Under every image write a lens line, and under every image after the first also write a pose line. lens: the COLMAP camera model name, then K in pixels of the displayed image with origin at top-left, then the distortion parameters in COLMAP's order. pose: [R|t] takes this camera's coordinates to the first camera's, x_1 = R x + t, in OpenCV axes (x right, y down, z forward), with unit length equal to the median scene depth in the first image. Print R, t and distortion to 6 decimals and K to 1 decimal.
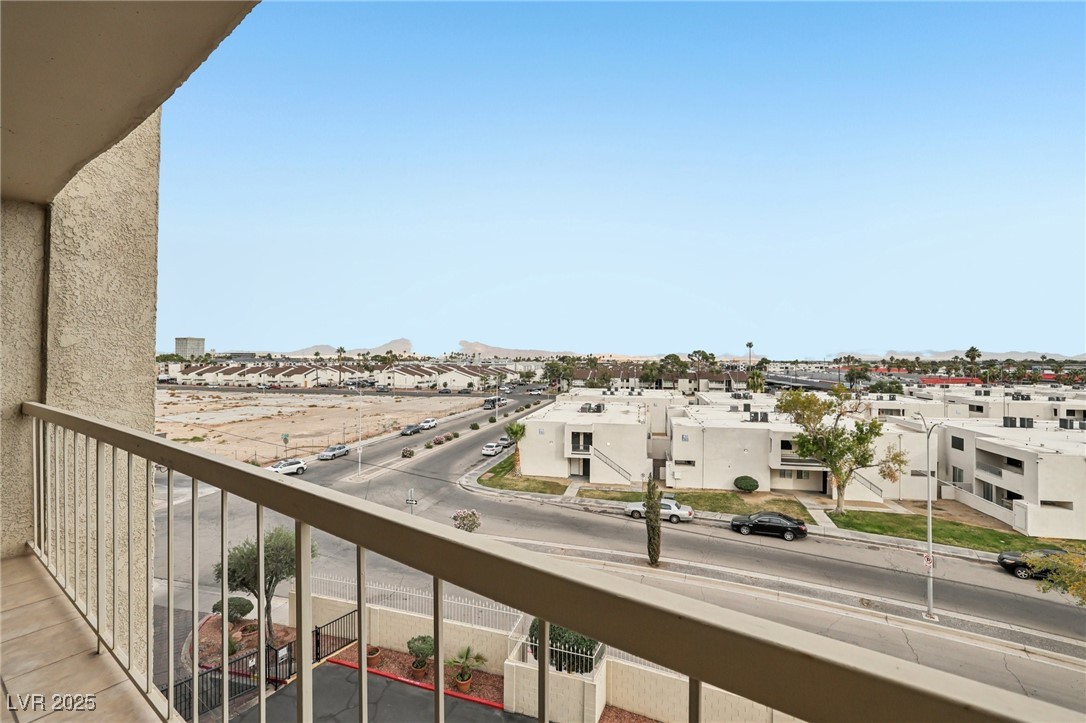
lens RADIAL K [[472.4, 0, 544.8], [0, 472.4, 353.3], [0, 0, 1]] dist [-0.045938, 0.016413]
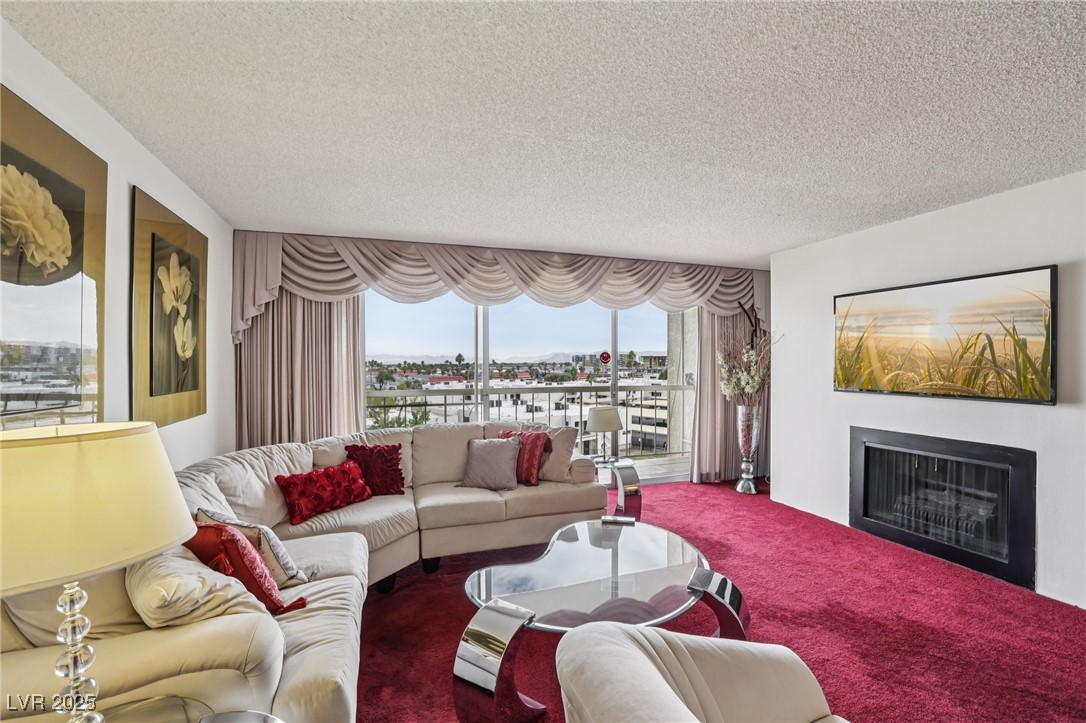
lens RADIAL K [[465.7, 0, 543.0], [0, 465.7, 361.5], [0, 0, 1]] dist [-0.050002, 0.016849]
pose [[0.590248, -0.005296, 0.807204, -0.147644], [-0.000574, 0.999975, 0.006980, -0.001174], [-0.807222, -0.004584, 0.590231, -0.054734]]
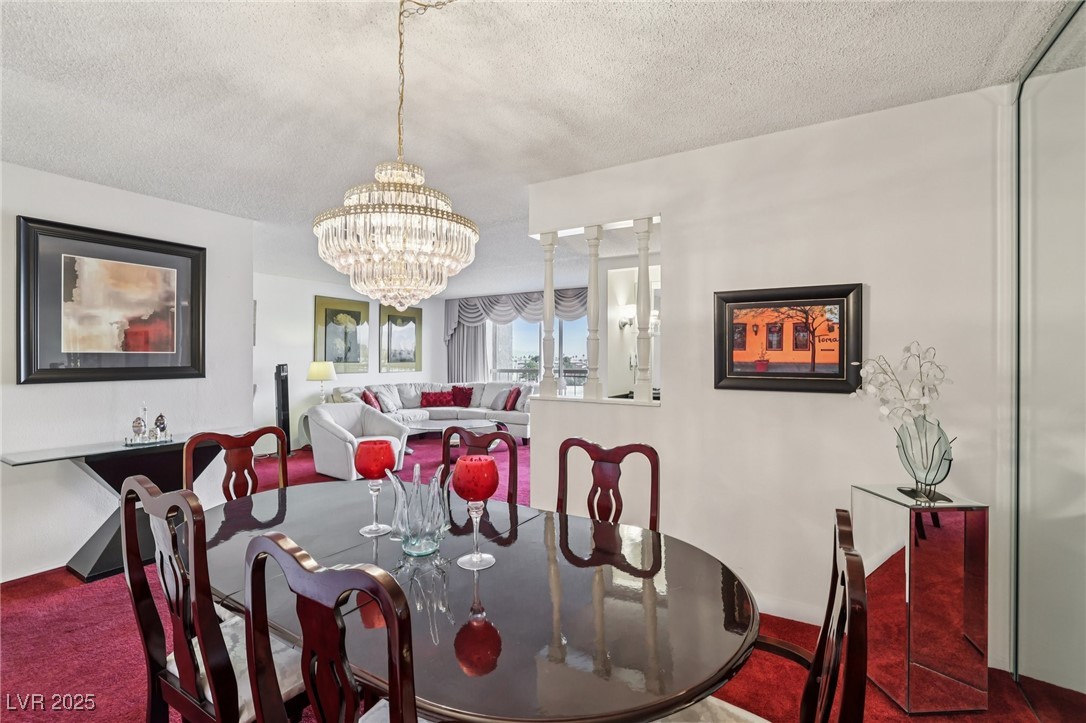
lens RADIAL K [[477.7, 0, 541.4], [0, 477.7, 363.1], [0, 0, 1]] dist [-0.047689, 0.019647]
pose [[0.998453, -0.003693, 0.055481, -0.077007], [0.002483, 0.999758, 0.021865, -0.000403], [-0.055549, -0.021694, 0.998220, -0.189162]]
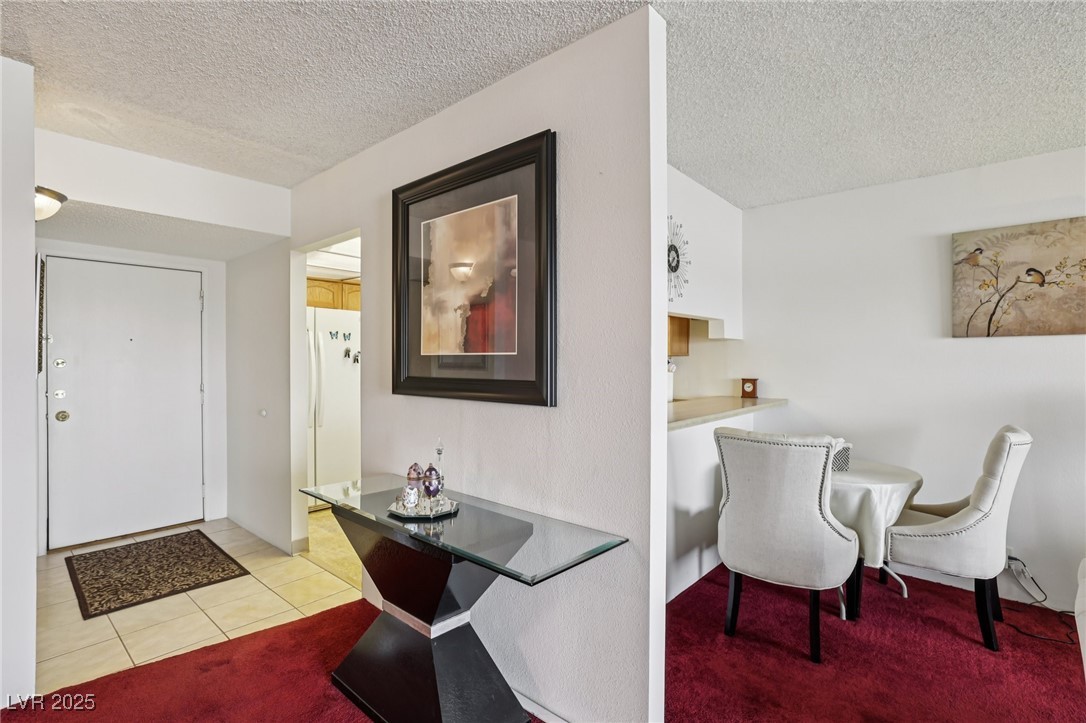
lens RADIAL K [[510.3, 0, 543.0], [0, 510.3, 361.5], [0, 0, 1]] dist [-0.031519, 0.015407]
pose [[-0.124817, 0.000452, -0.992180, -0.090851], [0.005831, 0.999983, -0.000278, 0.000168], [0.992163, -0.005820, -0.124817, -0.091868]]
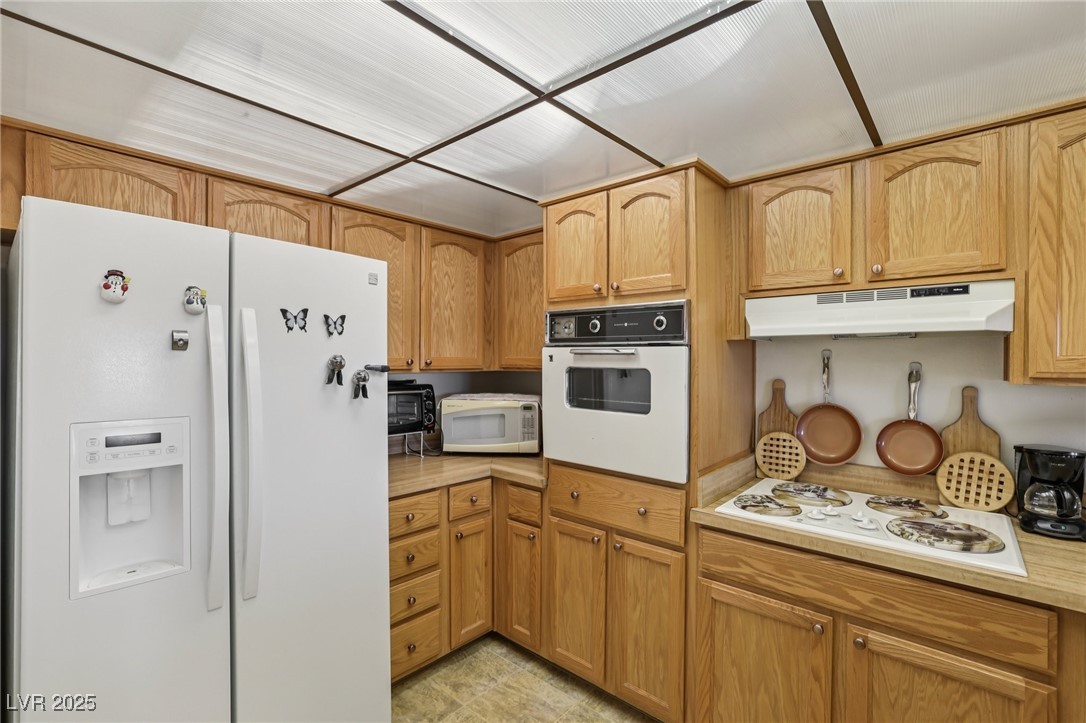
lens RADIAL K [[486.2, 0, 543.0], [0, 486.2, 361.5], [0, 0, 1]] dist [-0.048188, 0.019811]
pose [[-0.127985, 0.002456, -0.991773, -0.163240], [0.003220, 0.999993, 0.002061, -0.002800], [0.991771, -0.002930, -0.127991, -0.128708]]
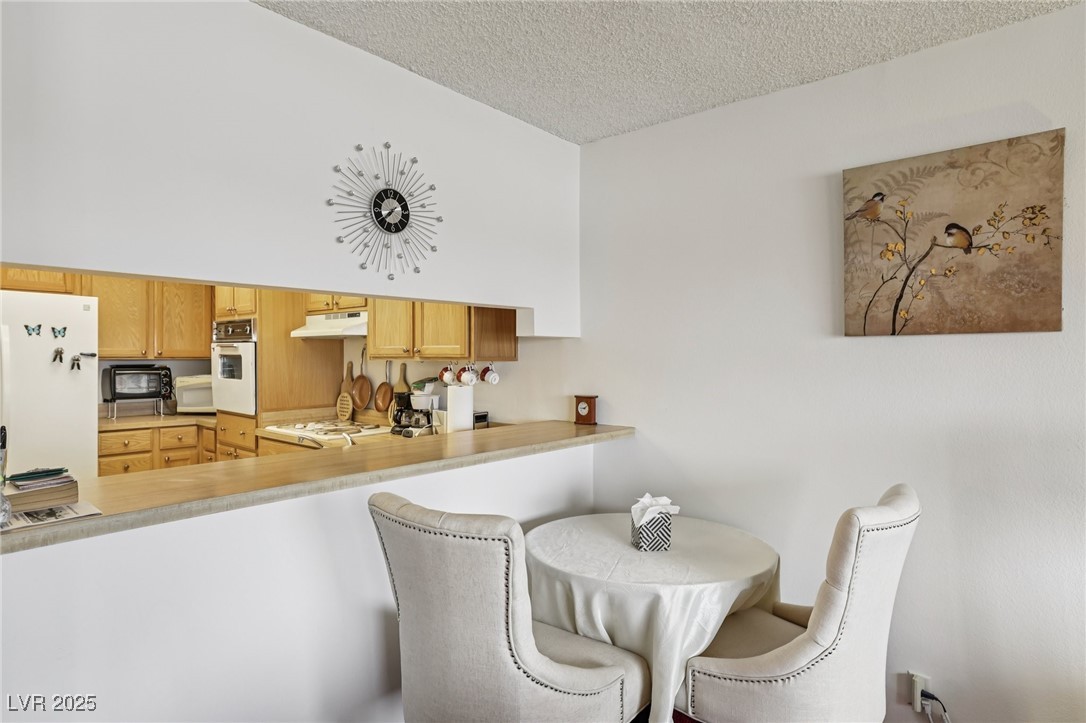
lens RADIAL K [[609.1, 0, 540.3], [0, 609.1, 358.7], [0, 0, 1]] dist [-0.002902, 0.002475]
pose [[-0.116877, 0.002966, -0.993142, -0.112408], [0.006467, 0.999977, 0.002226, -0.001243], [0.993125, -0.006163, -0.116893, -0.063018]]
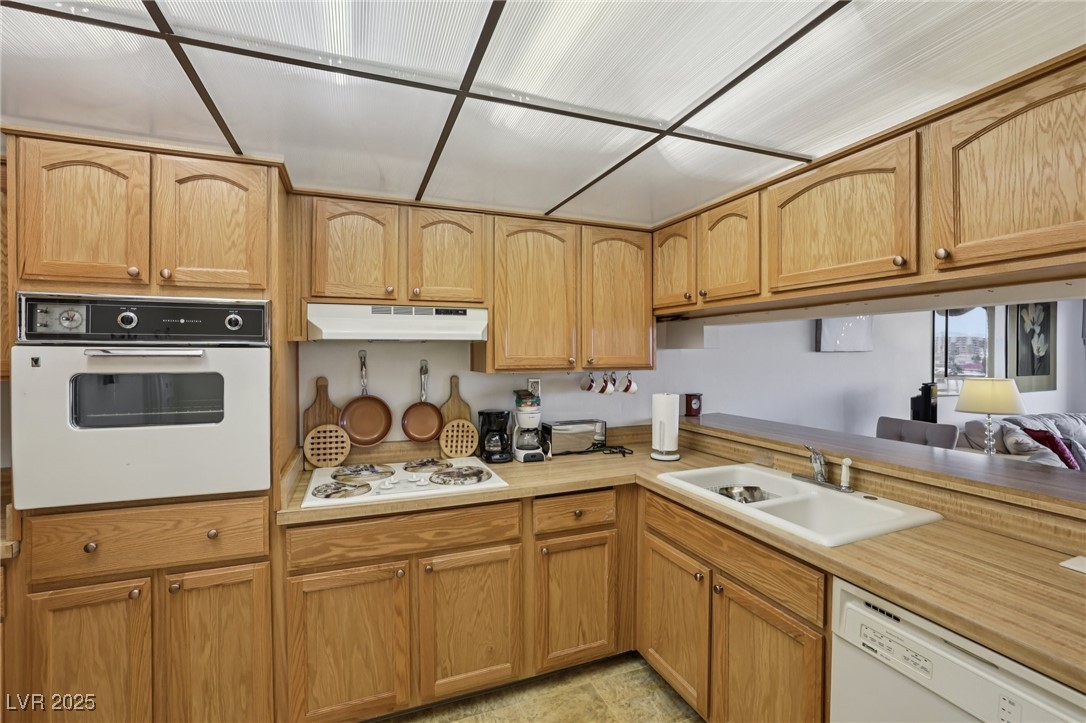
lens RADIAL K [[472.4, 0, 544.8], [0, 472.4, 353.3], [0, 0, 1]] dist [-0.045938, 0.016413]
pose [[0.830951, -0.005515, -0.556319, -0.165079], [0.008866, 0.999955, 0.003329, -0.003464], [0.556276, -0.007698, 0.830962, -0.141498]]
